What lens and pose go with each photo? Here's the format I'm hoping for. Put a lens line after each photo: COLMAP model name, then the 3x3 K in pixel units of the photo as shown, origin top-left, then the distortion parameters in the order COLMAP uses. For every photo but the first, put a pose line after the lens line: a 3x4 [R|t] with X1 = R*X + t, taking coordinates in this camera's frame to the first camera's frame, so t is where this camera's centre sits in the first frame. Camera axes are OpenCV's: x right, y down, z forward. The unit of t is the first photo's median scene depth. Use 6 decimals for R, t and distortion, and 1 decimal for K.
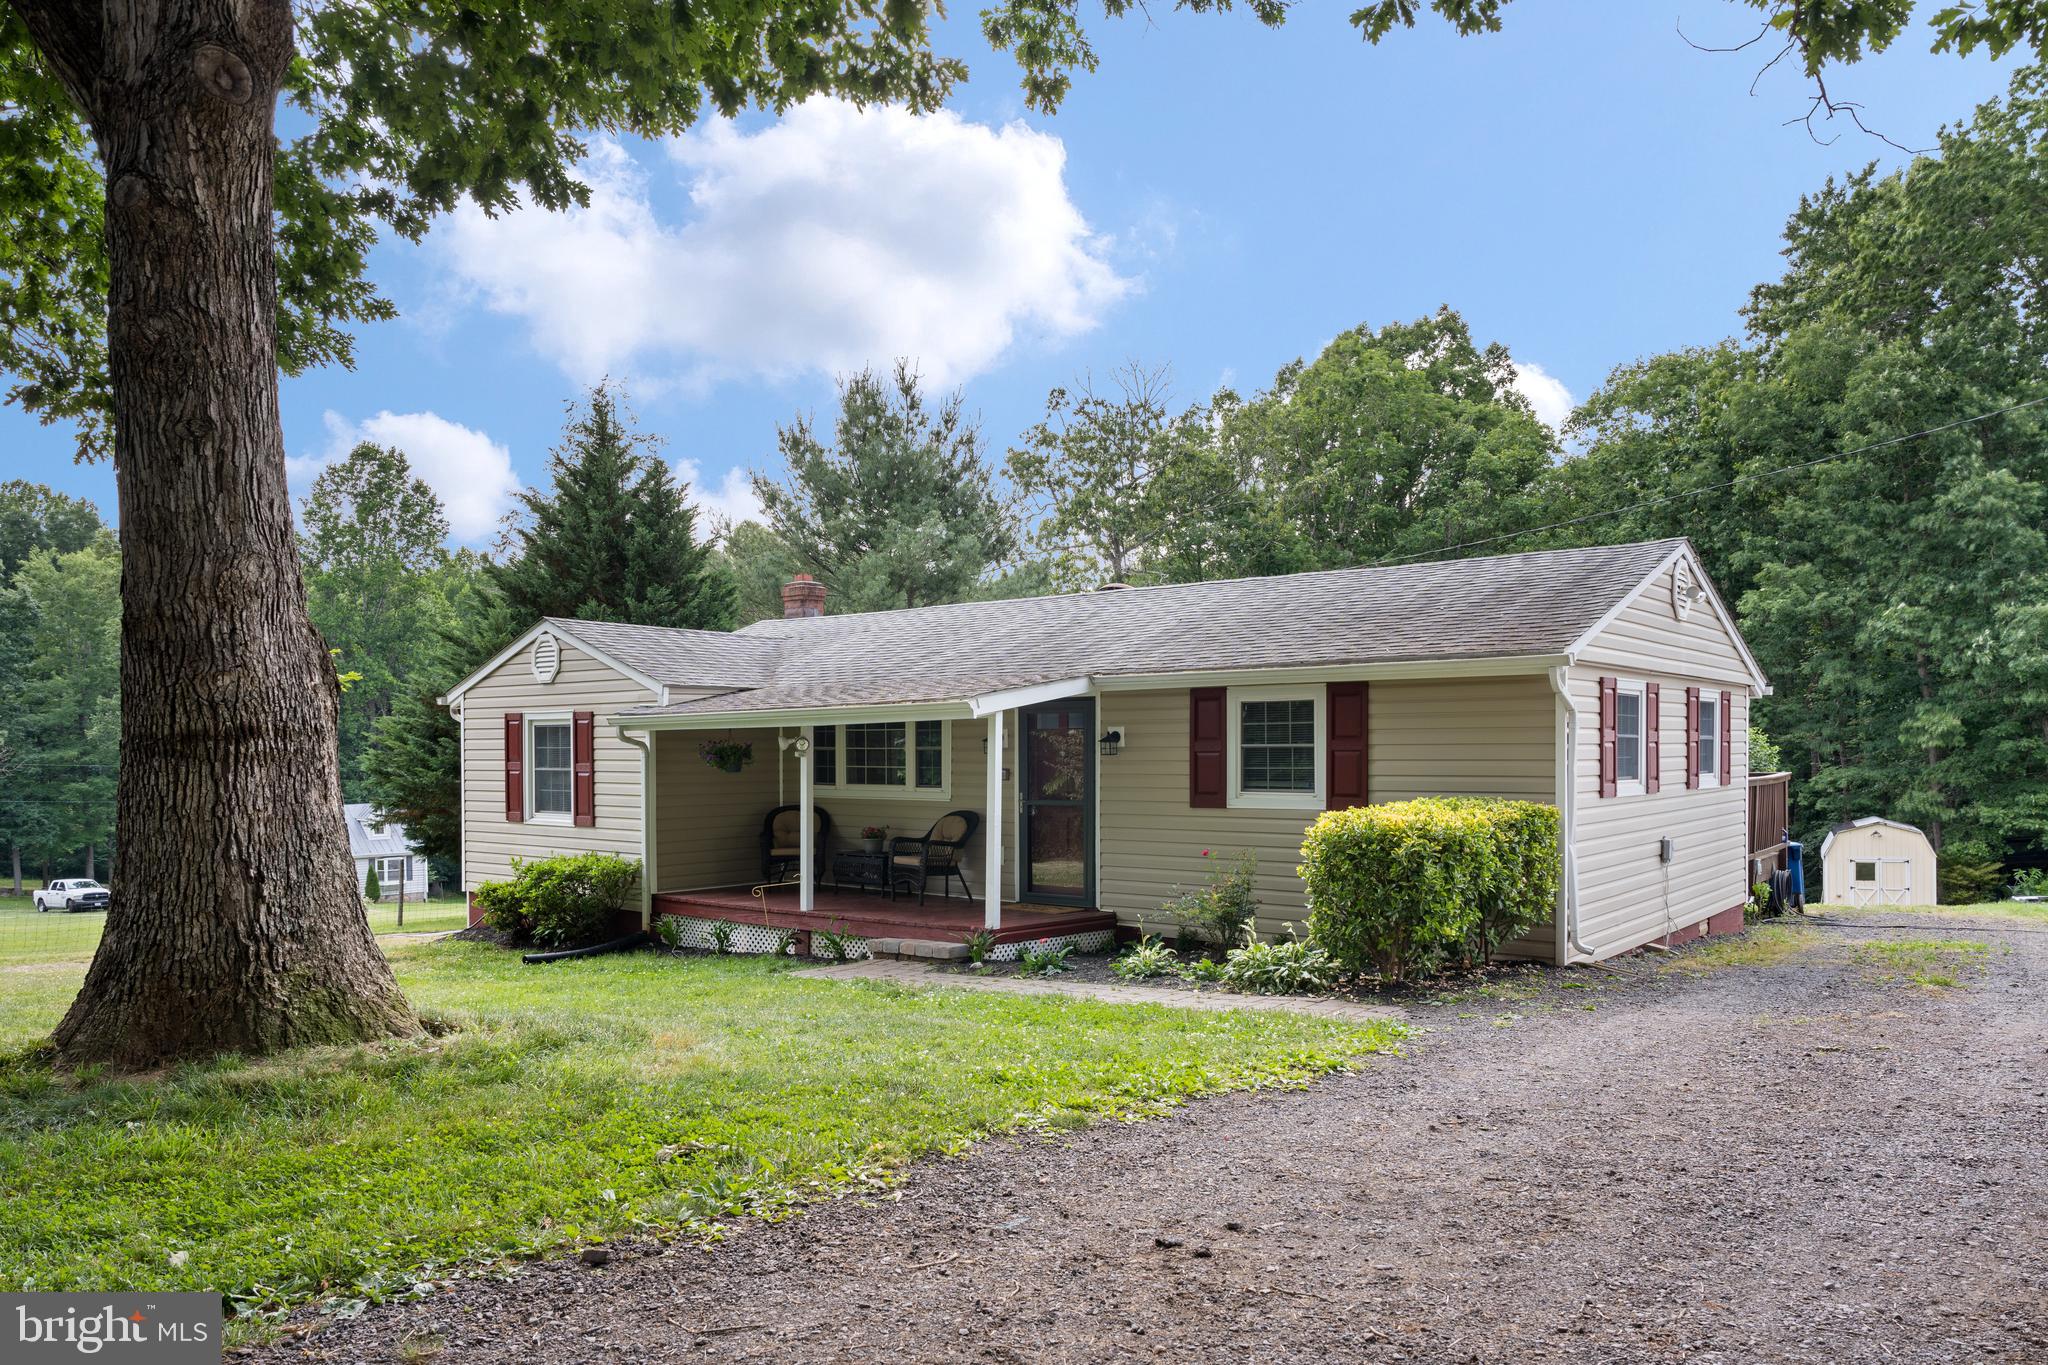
lens RADIAL K [[1406.7, 0, 1041.1], [0, 1406.7, 753.9], [0, 0, 1]] dist [0.000018, -0.006252]
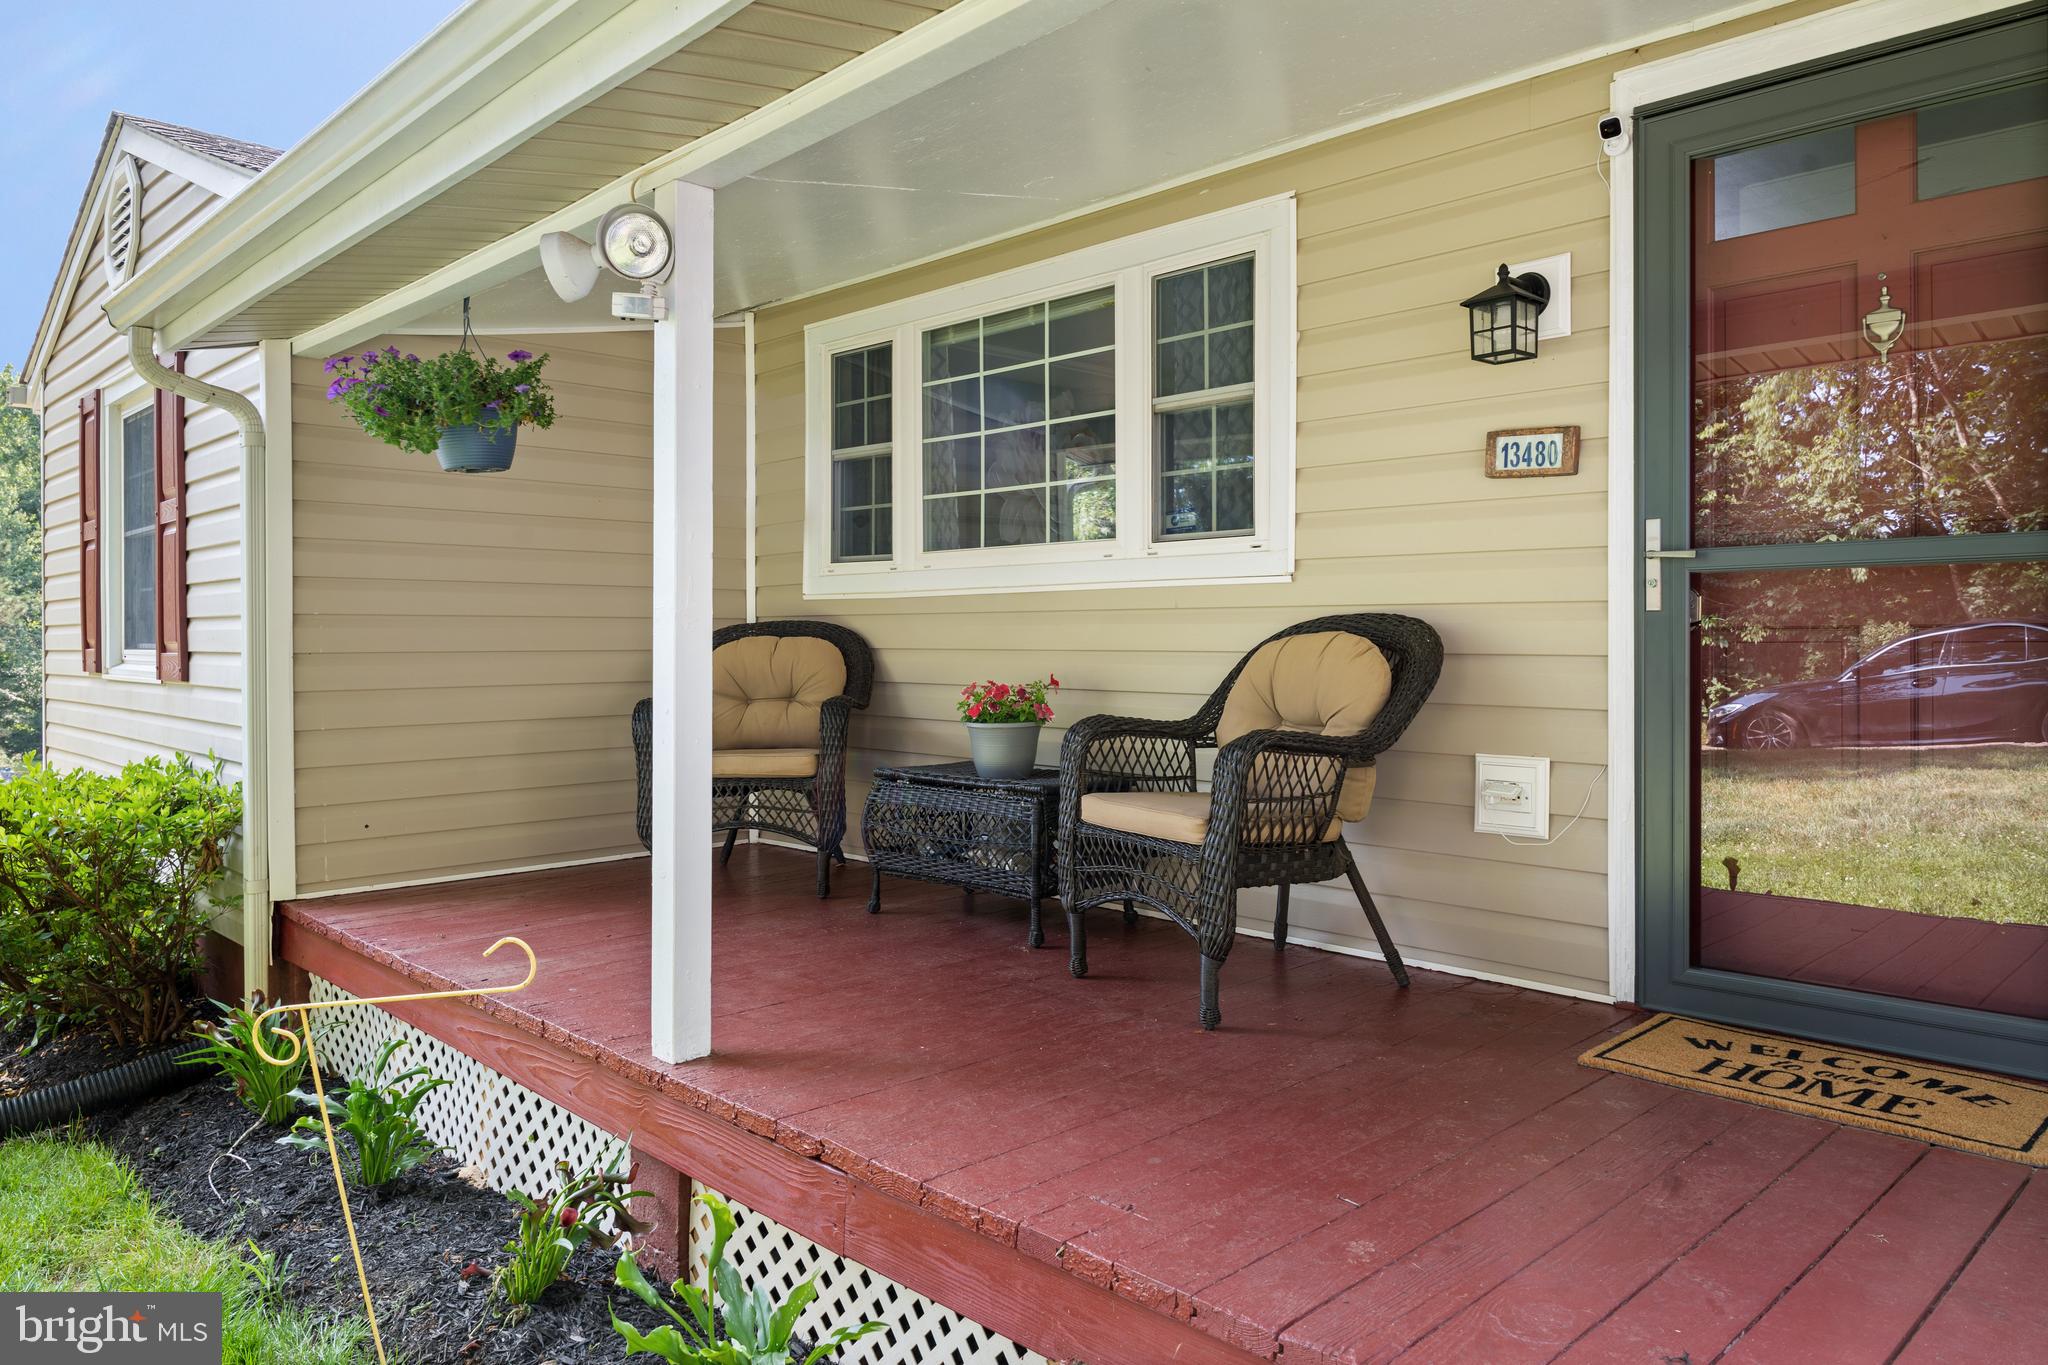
lens RADIAL K [[1406.7, 0, 1019.4], [0, 1406.7, 668.8], [0, 0, 1]] dist [0.000018, -0.006252]
pose [[0.992380, 0.001270, -0.123208, -0.104493], [0.001268, 0.999789, 0.020515, 0.056037], [0.123208, -0.020515, 0.992169, 0.924686]]
